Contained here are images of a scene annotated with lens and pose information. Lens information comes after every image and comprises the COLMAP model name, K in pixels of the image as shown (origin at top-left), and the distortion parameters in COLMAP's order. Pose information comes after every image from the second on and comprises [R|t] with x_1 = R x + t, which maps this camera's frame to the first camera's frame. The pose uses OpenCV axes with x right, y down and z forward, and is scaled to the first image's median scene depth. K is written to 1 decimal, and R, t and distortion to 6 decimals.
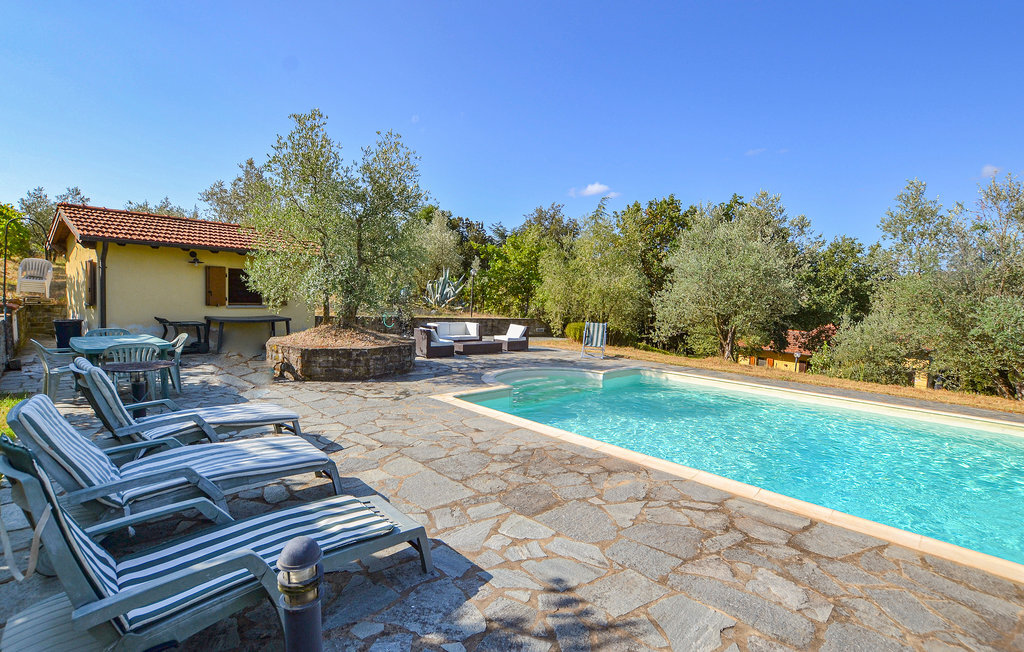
lens RADIAL K [[509.6, 0, 512.0], [0, 509.6, 326.0], [0, 0, 1]] dist [-0.013193, -0.000636]
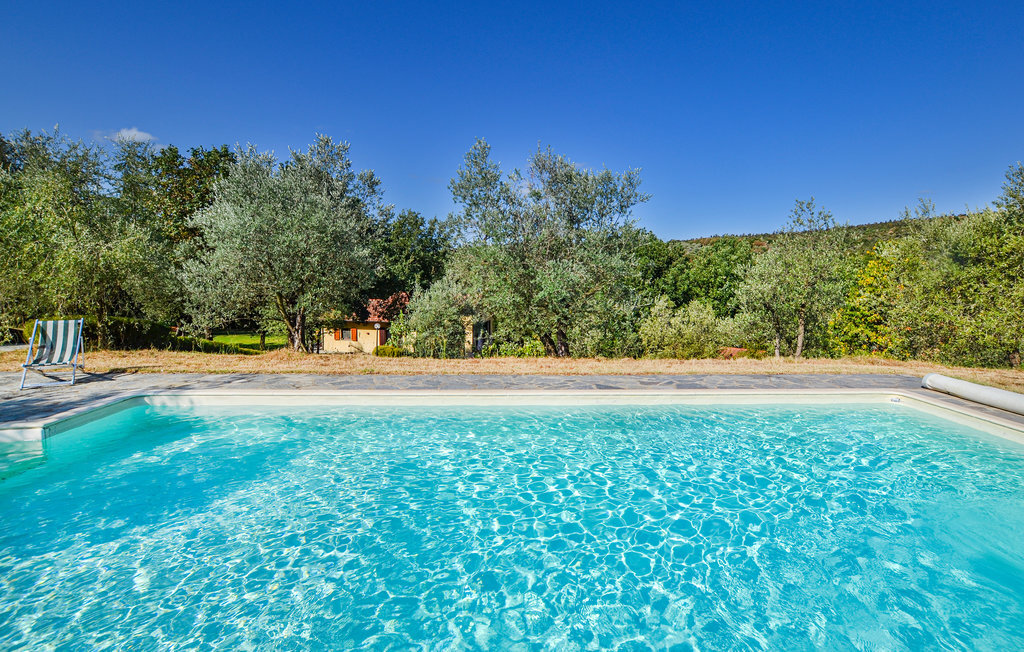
lens RADIAL K [[509.6, 0, 512.0], [0, 509.6, 326.0], [0, 0, 1]] dist [-0.013193, -0.000636]
pose [[0.713025, -0.096801, 0.694424, 0.118650], [0.058186, 0.995177, 0.078980, -0.012927], [-0.698720, -0.015909, 0.715219, 0.213928]]
